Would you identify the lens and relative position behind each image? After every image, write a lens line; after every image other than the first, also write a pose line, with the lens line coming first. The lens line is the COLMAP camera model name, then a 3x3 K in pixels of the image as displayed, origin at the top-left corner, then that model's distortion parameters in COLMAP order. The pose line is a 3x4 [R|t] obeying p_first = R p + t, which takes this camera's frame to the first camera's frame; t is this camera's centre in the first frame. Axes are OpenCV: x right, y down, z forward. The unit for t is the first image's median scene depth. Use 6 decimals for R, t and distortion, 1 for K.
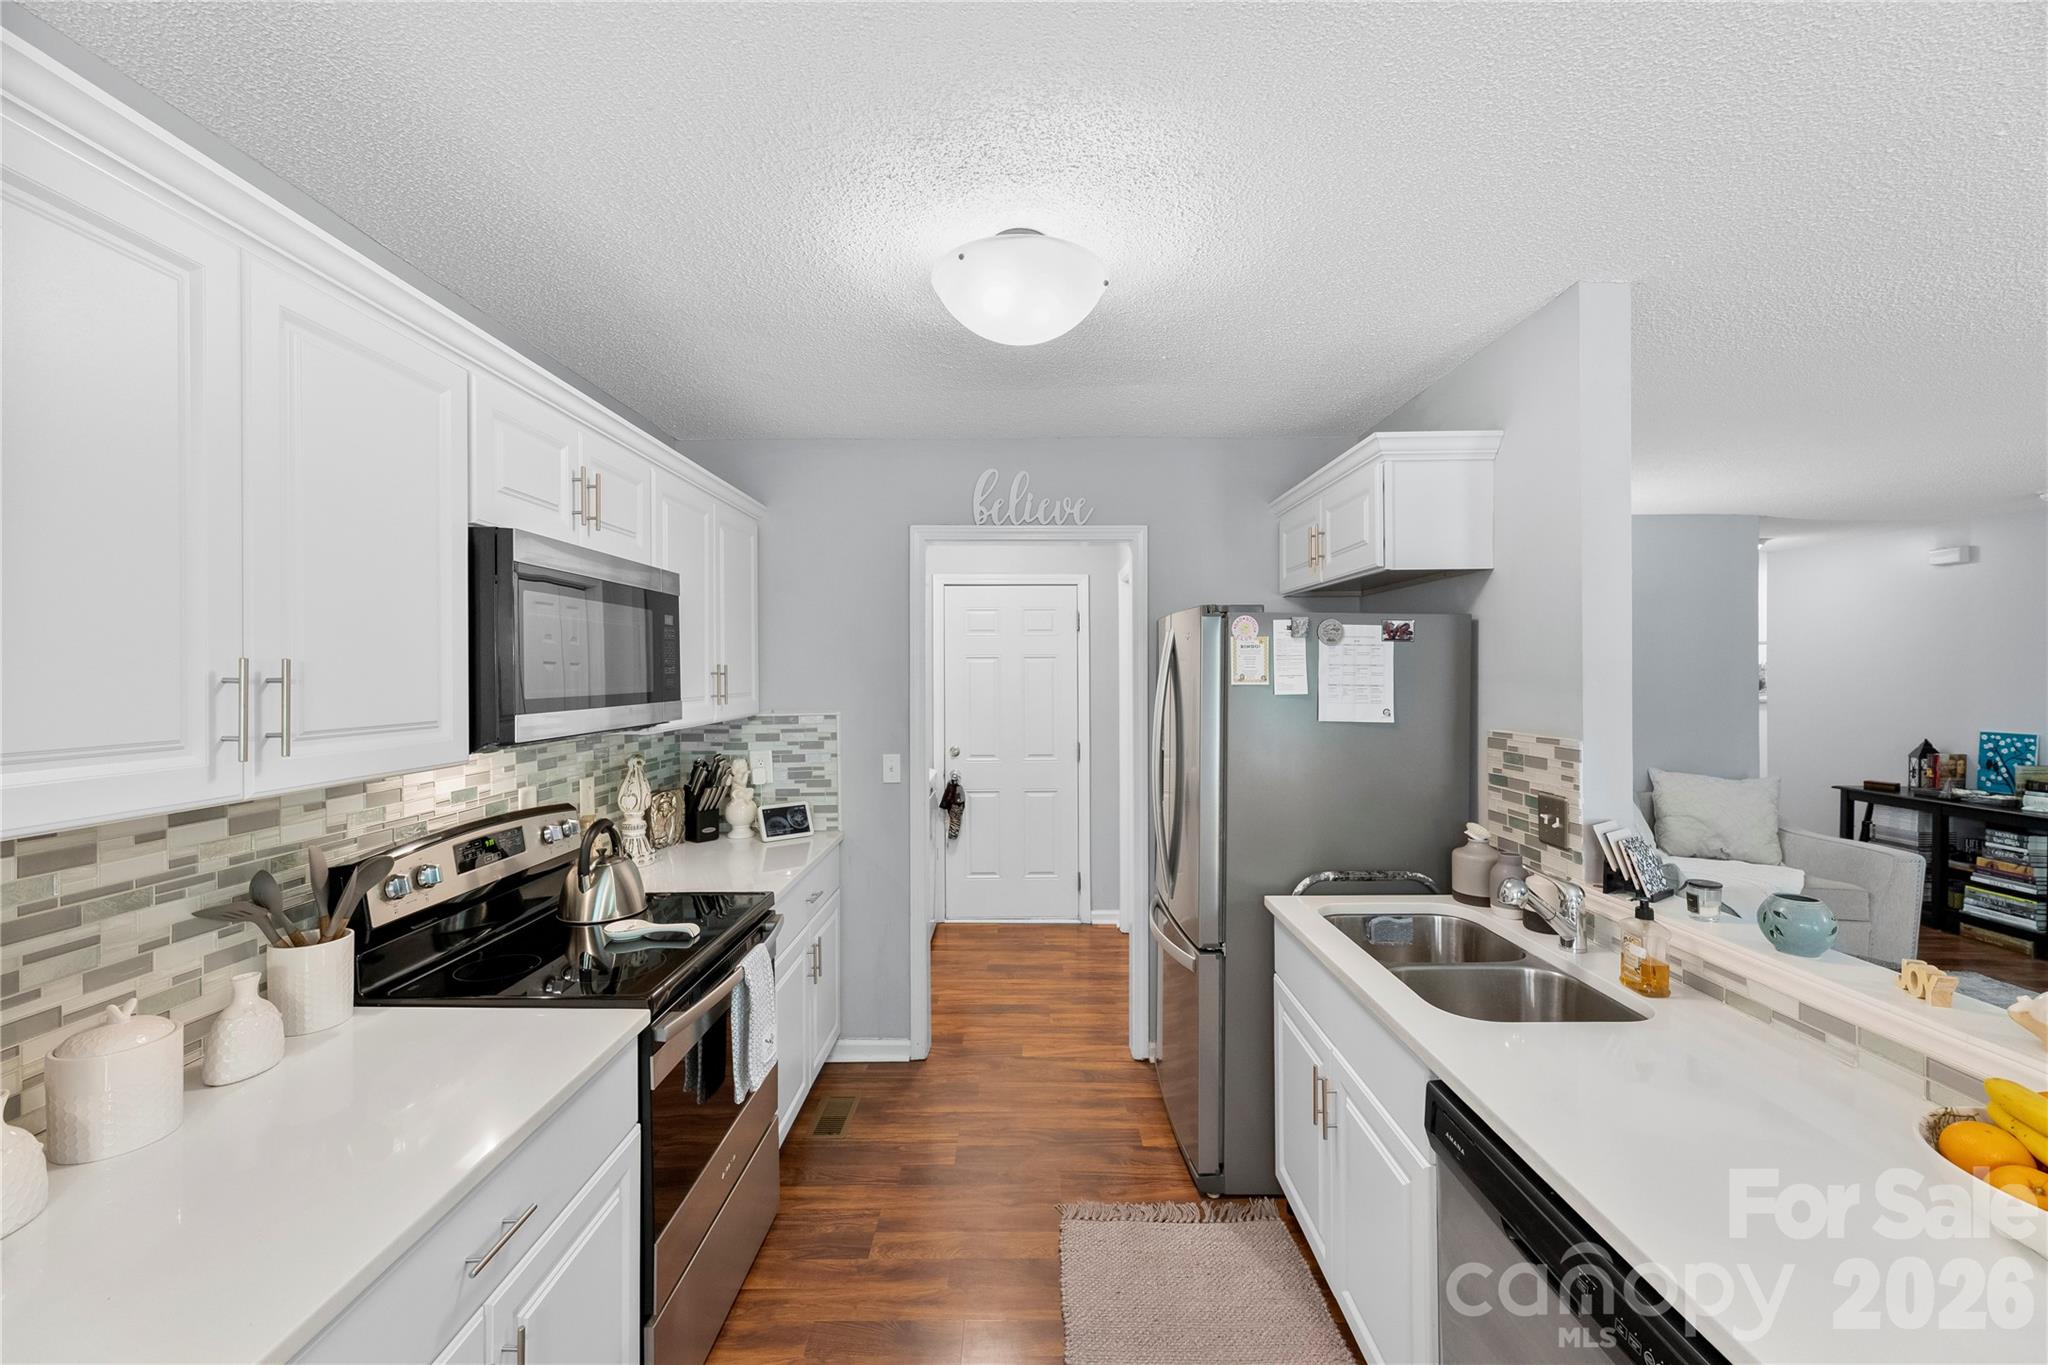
lens RADIAL K [[826.3, 0, 1020.0], [0, 826.3, 674.6], [0, 0, 1]] dist [0.002109, 0.000092]
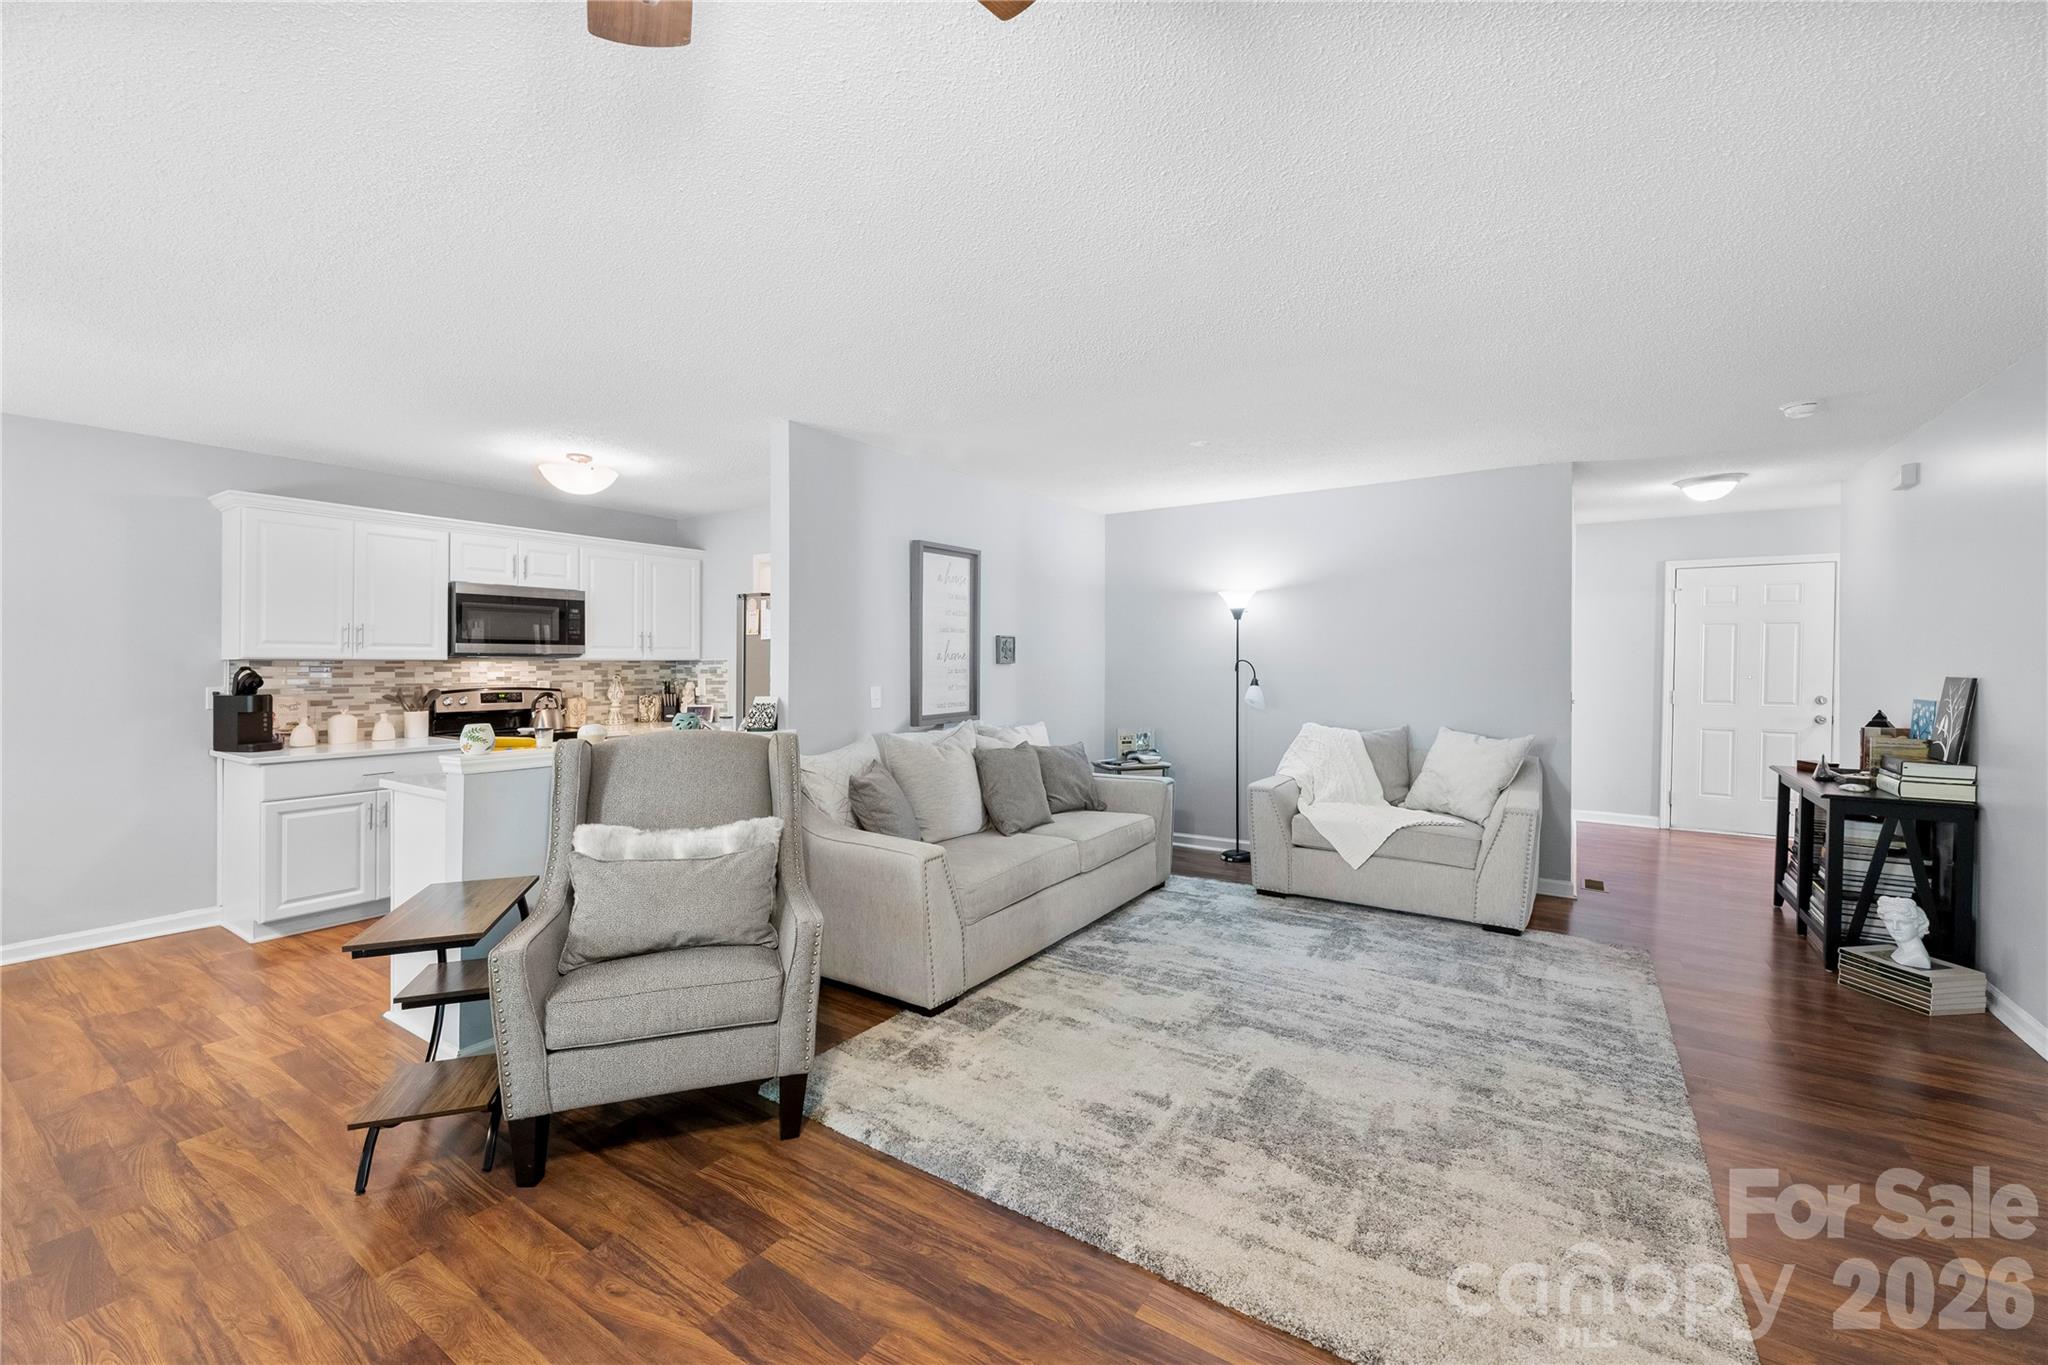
lens RADIAL K [[830.7, 0, 1020.9], [0, 830.7, 663.7], [0, 0, 1]] dist [0.001569, 0.000262]
pose [[0.833462, 0.001174, -0.552575, 1.858802], [-0.003252, 0.999991, -0.002780, 0.083078], [0.552567, 0.004114, 0.833458, -0.262509]]
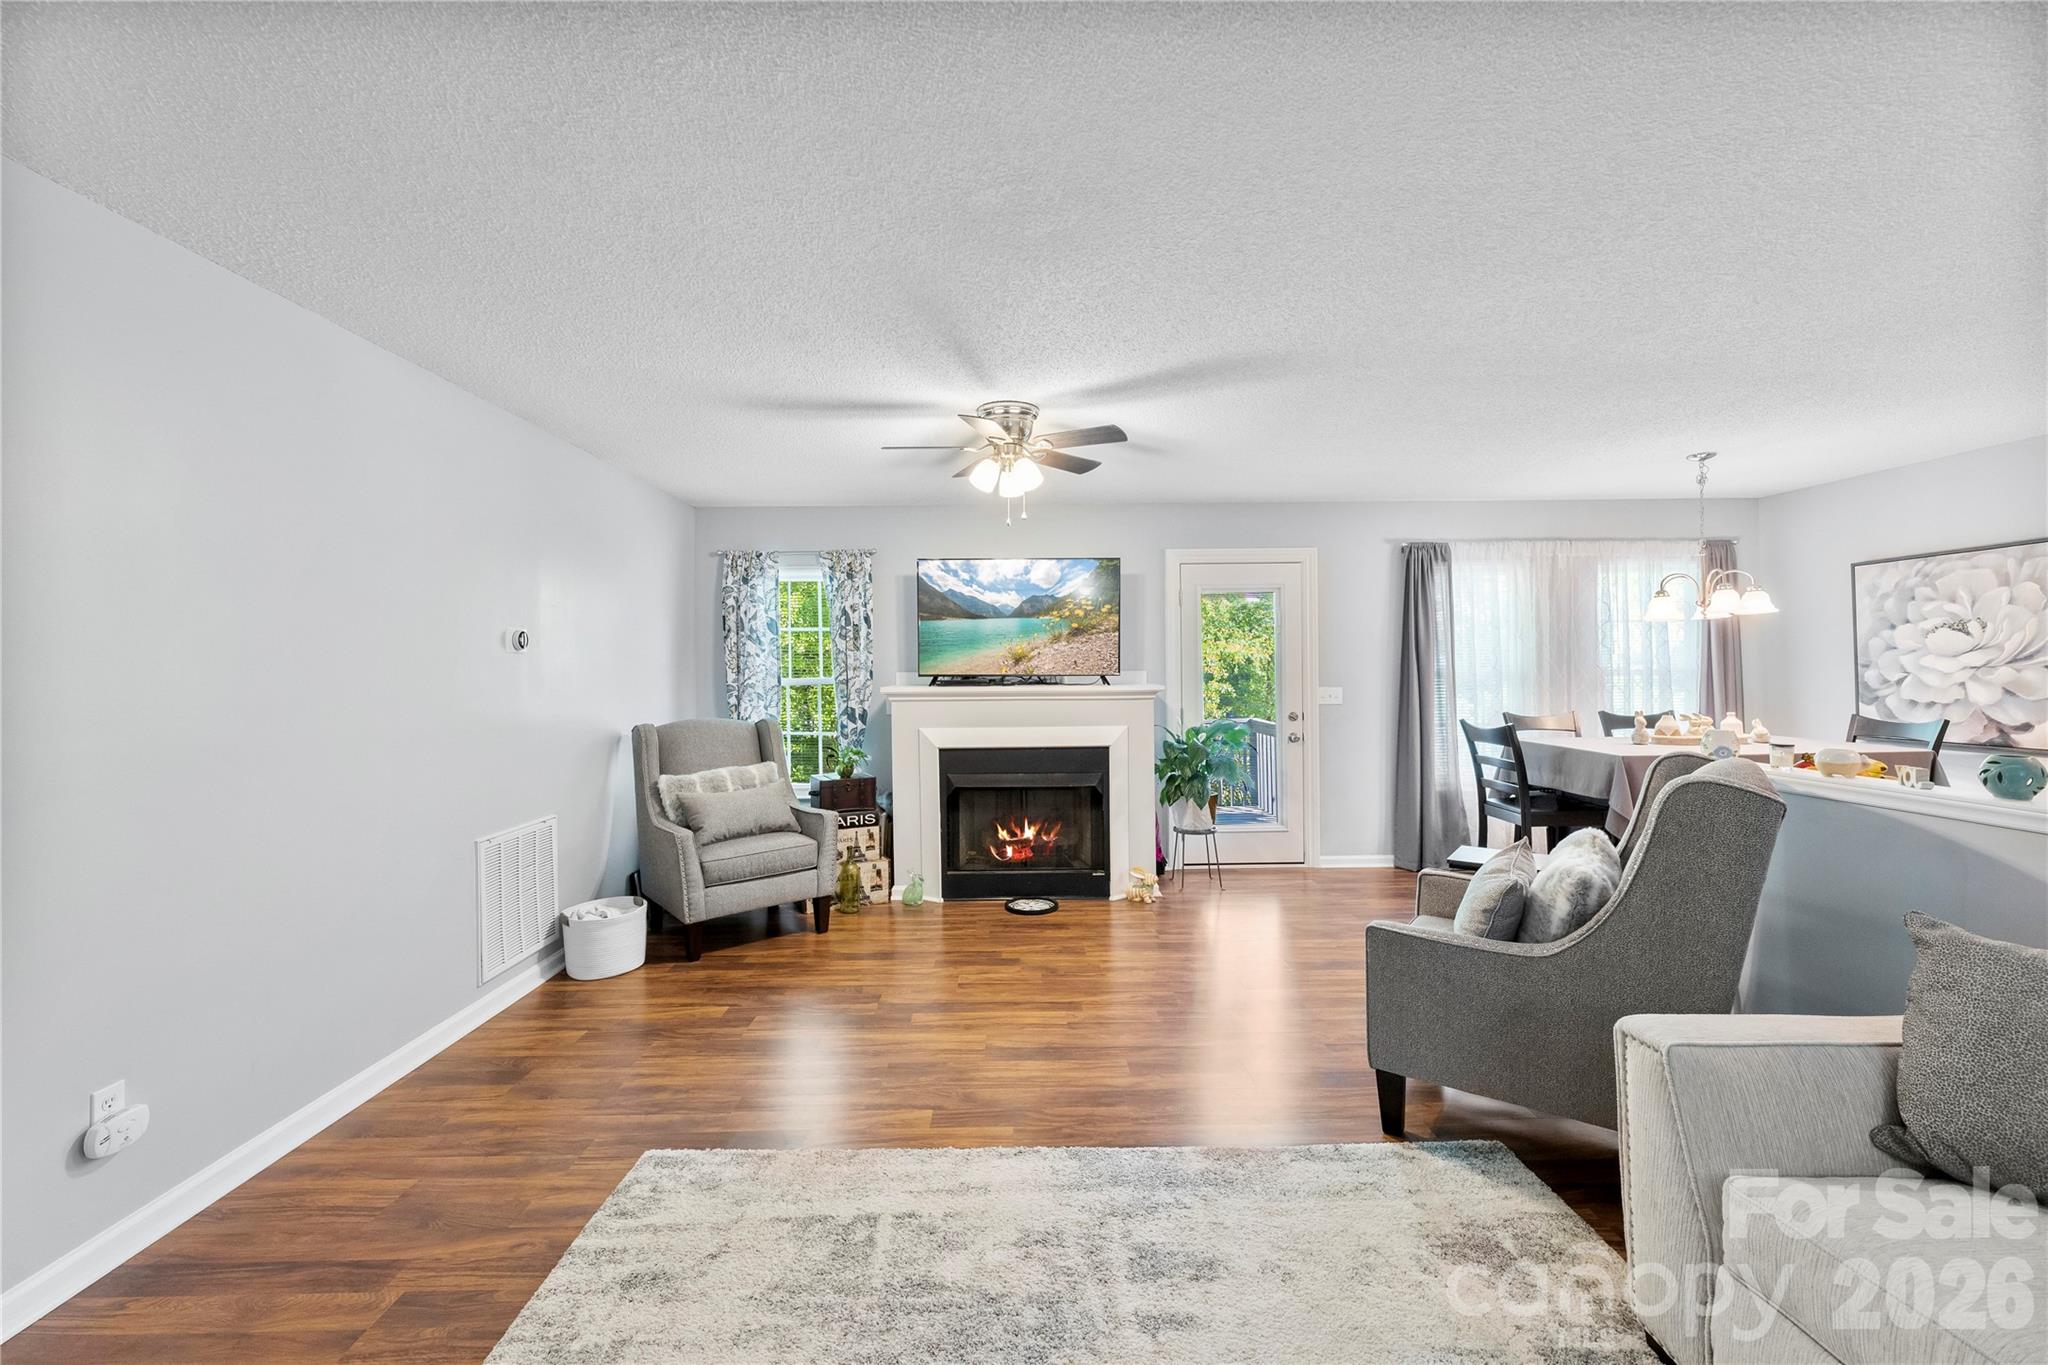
lens RADIAL K [[830.7, 0, 1020.9], [0, 830.7, 663.7], [0, 0, 1]] dist [0.001569, 0.000262]
pose [[-0.999764, 0.010610, -0.018936, 1.554082], [0.010624, 0.999943, -0.000635, 0.067847], [0.018928, -0.000836, -0.999820, 1.393125]]
